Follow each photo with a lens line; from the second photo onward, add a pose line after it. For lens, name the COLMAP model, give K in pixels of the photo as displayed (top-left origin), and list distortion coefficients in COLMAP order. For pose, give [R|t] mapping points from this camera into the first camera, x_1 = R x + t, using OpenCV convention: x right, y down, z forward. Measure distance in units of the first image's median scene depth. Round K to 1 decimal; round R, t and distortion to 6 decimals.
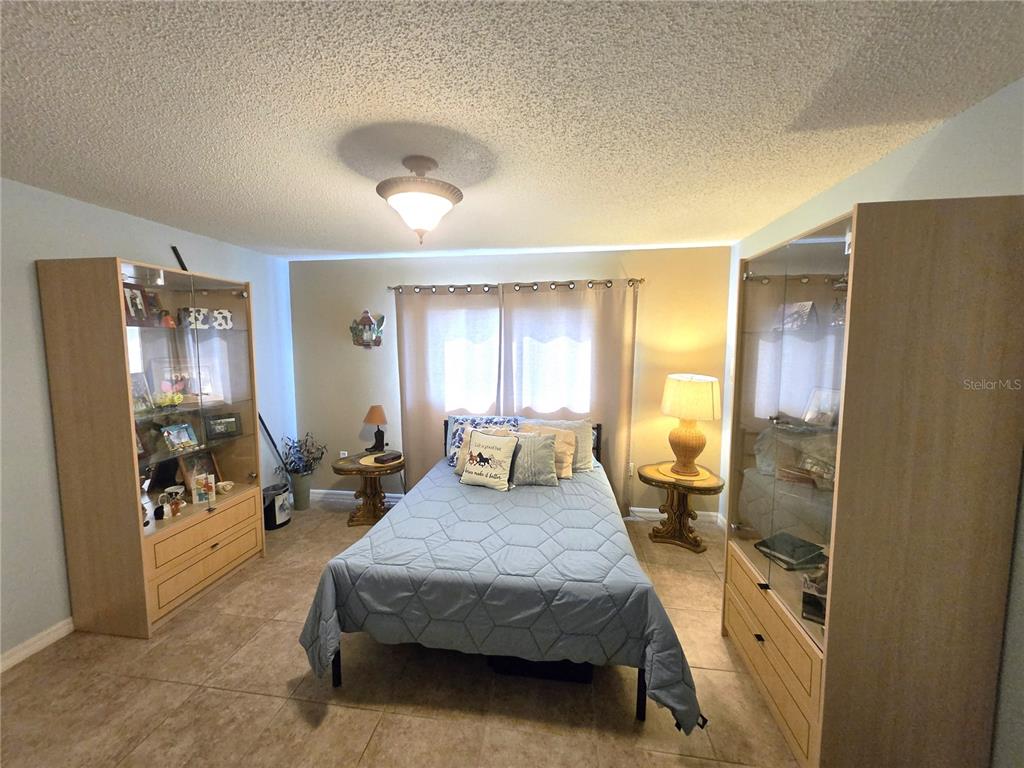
lens RADIAL K [[407.3, 0, 510.6], [0, 407.3, 378.1], [0, 0, 1]] dist [-0.000378, 0.000014]
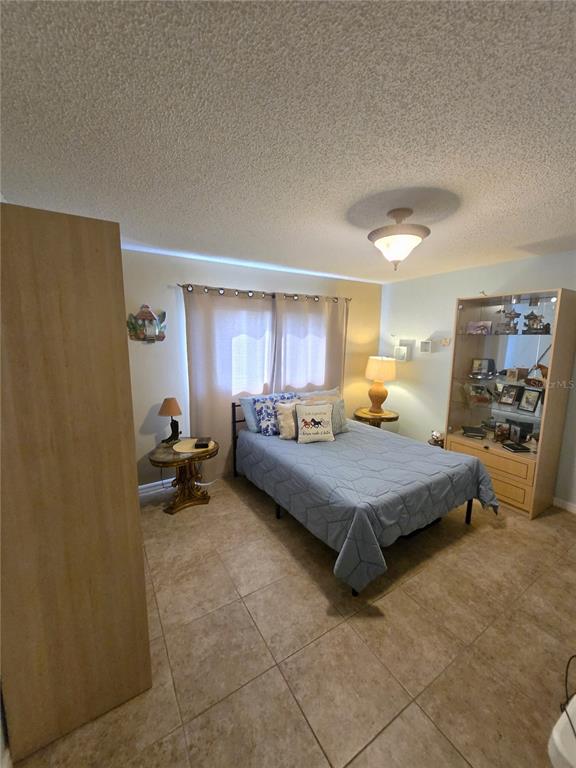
lens RADIAL K [[305.5, 0, 298.1], [0, 305.5, 382.9], [0, 0, 1]] dist [-0.000378, 0.000014]
pose [[0.759492, -0.091626, 0.644032, -0.629954], [0.051424, 0.995389, 0.080971, -0.019788], [-0.648481, -0.028379, 0.760701, 0.202387]]
